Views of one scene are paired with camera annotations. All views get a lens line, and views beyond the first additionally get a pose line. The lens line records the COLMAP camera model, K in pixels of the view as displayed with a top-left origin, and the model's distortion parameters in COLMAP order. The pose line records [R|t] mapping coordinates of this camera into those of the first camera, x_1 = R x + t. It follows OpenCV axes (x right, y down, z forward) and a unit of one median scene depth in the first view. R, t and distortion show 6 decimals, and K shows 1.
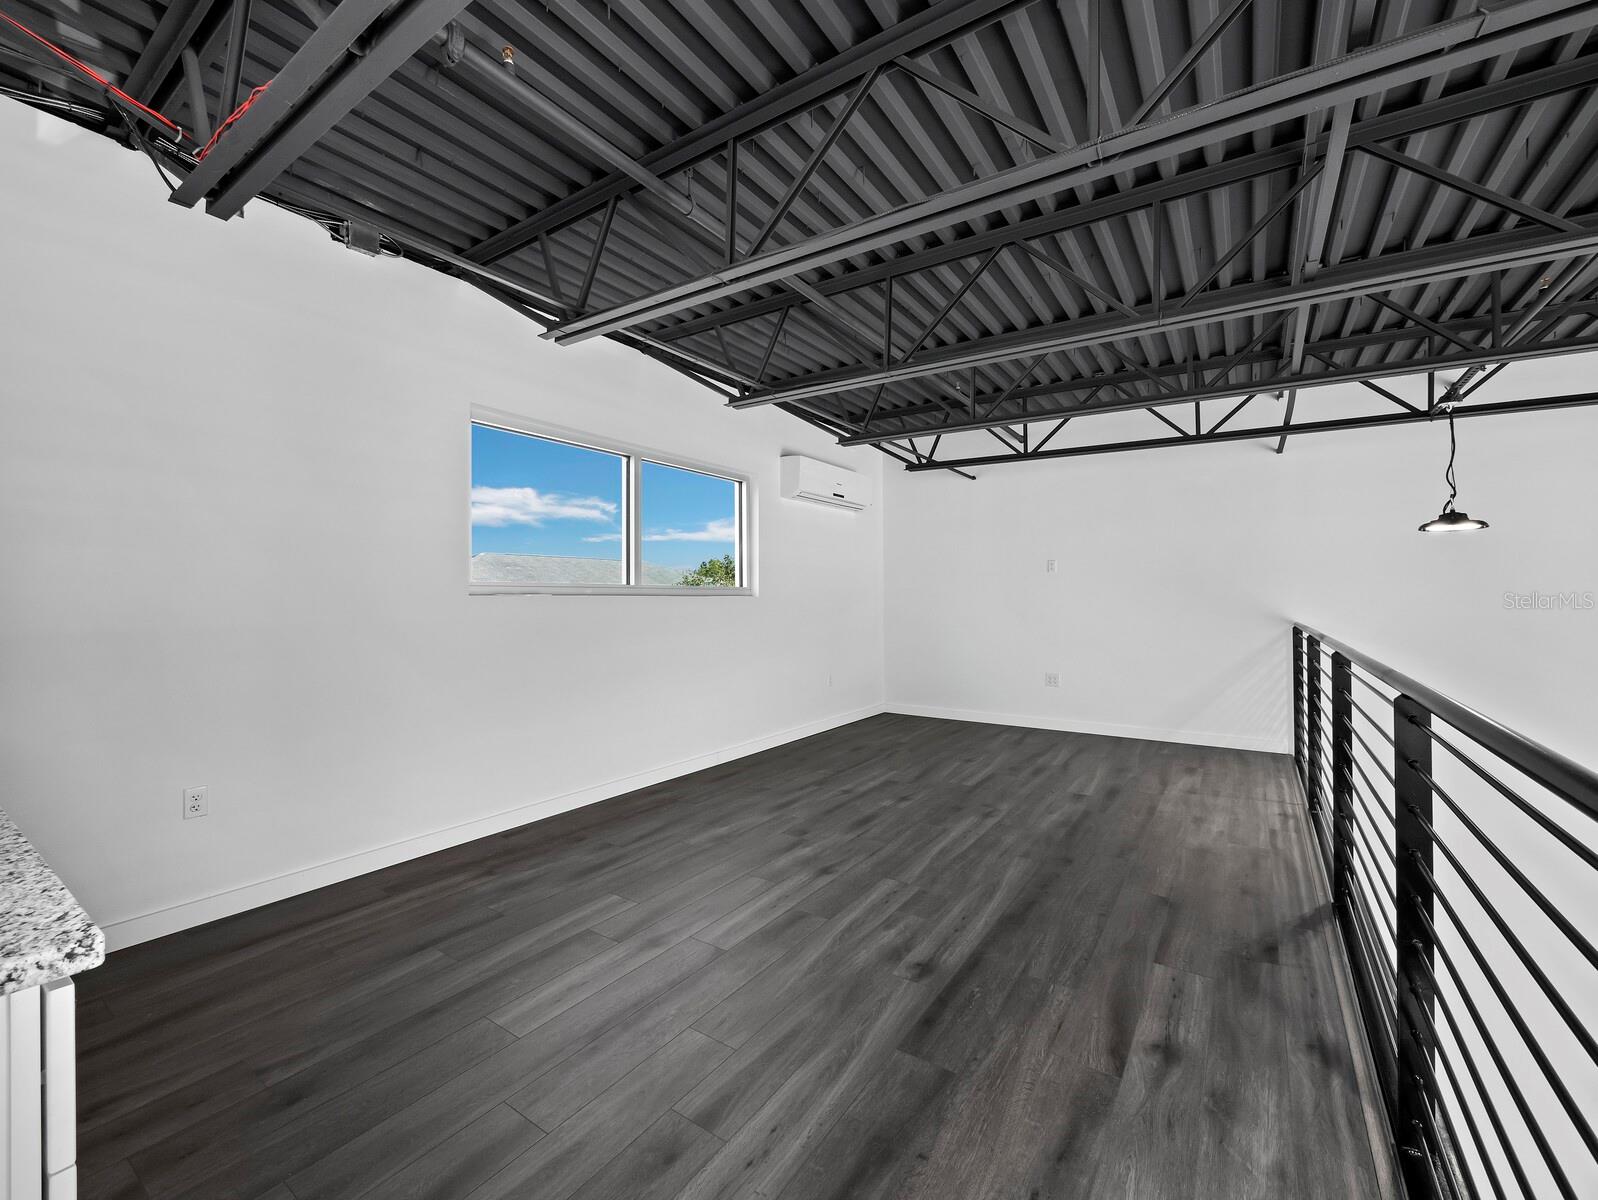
lens RADIAL K [[672.1, 0, 804.1], [0, 672.1, 598.9], [0, 0, 1]] dist [-0.001533, -0.000211]
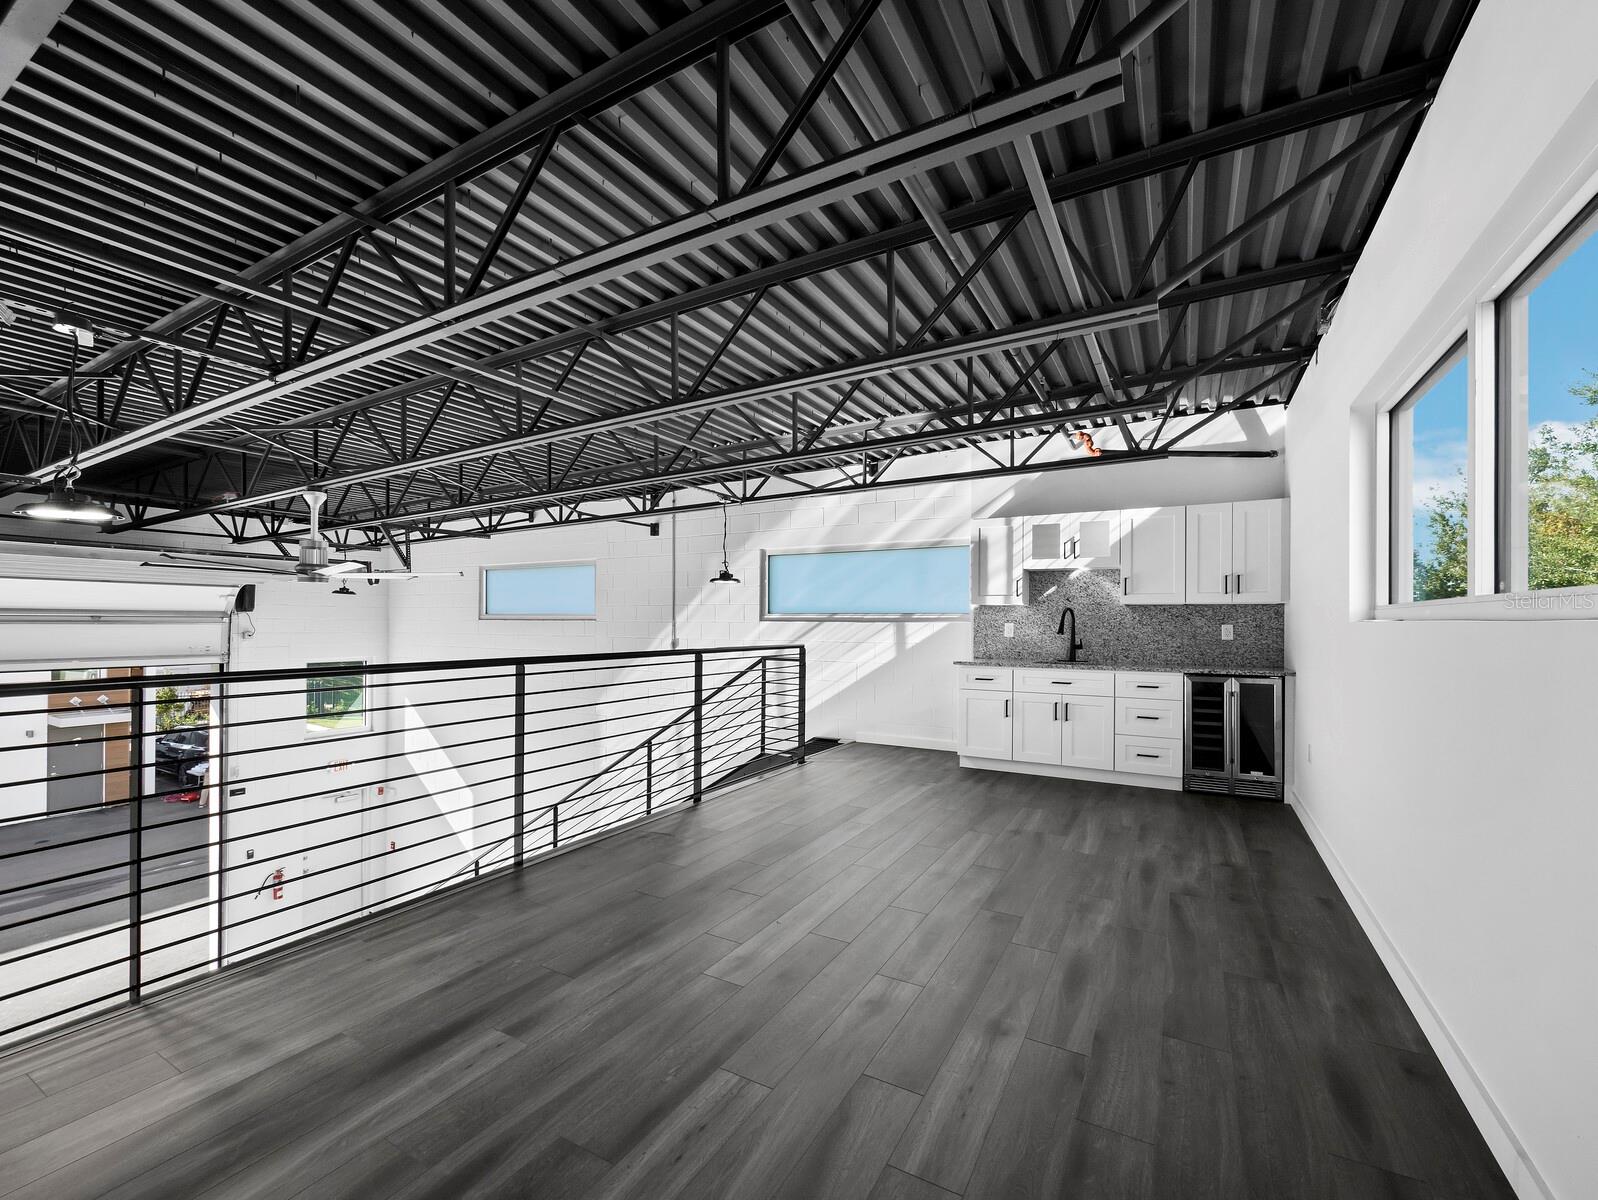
lens RADIAL K [[680.2, 0, 799.1], [0, 680.2, 623.0], [0, 0, 1]] dist [-0.000462, 0.000006]
pose [[-0.997779, -0.003223, -0.066530, 0.295737], [-0.003218, 0.999995, -0.000179, -0.000911], [0.066530, 0.000035, -0.997784, 1.848959]]
